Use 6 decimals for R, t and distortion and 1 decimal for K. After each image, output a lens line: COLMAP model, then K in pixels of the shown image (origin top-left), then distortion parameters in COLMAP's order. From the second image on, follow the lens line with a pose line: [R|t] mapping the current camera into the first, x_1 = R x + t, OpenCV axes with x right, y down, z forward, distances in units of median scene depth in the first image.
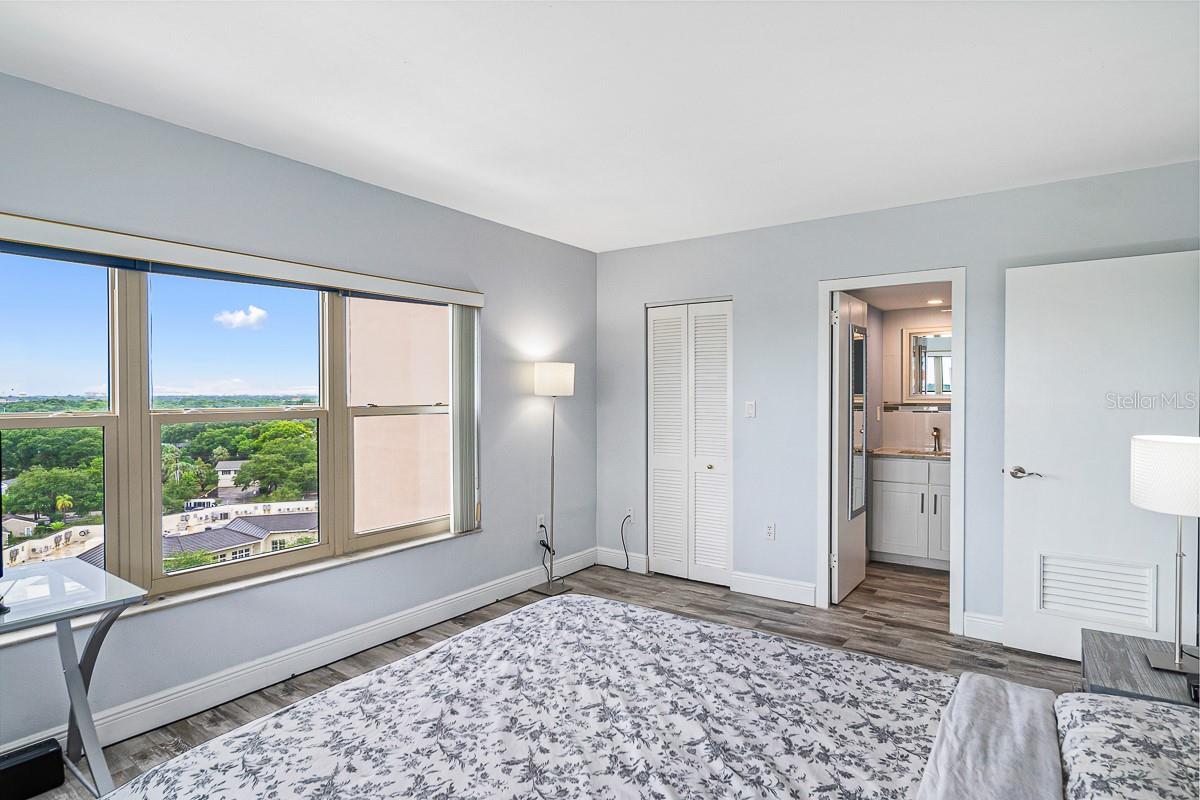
lens RADIAL K [[648.4, 0, 600.0], [0, 648.4, 400.0], [0, 0, 1]] dist [-0.000503, -0.001127]
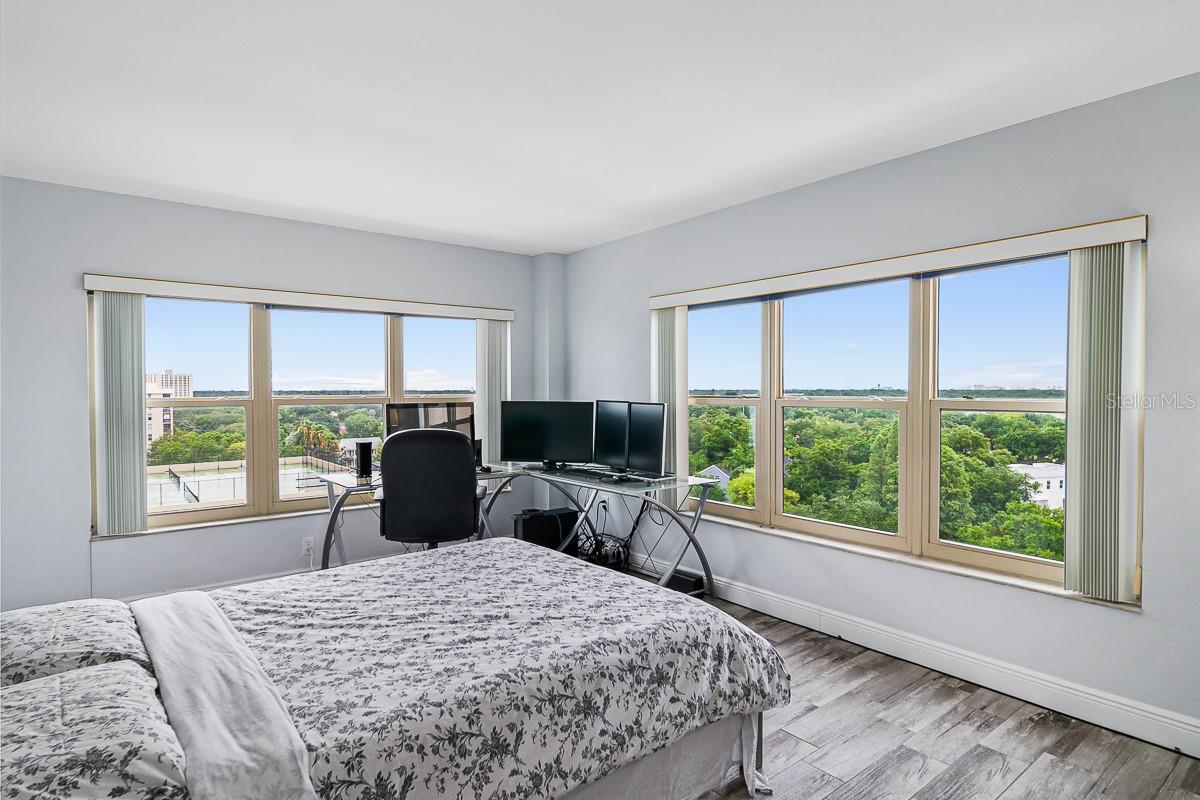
lens RADIAL K [[648.5, 0, 600.0], [0, 648.5, 400.0], [0, 0, 1]] dist [0.000922, -0.000025]
pose [[-0.283601, 0.023800, -0.958647, 0.706560], [-0.008185, 0.999595, 0.027238, -0.010178], [0.958907, 0.015571, -0.283291, 0.917200]]
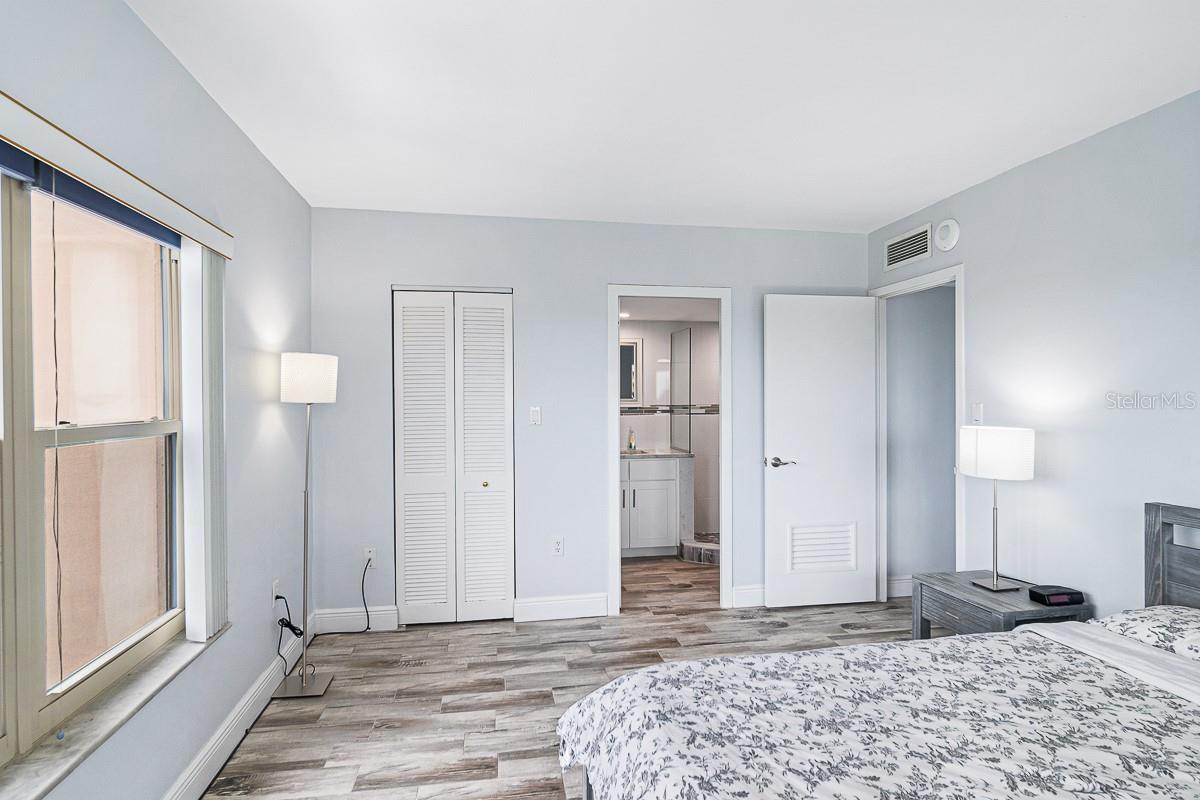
lens RADIAL K [[648.4, 0, 600.0], [0, 648.4, 400.0], [0, 0, 1]] dist [-0.000503, -0.001127]
pose [[0.690490, -0.004550, 0.723328, -0.509367], [0.012417, 0.999907, -0.005564, -0.002578], [-0.723235, 0.012824, 0.690483, 0.434841]]
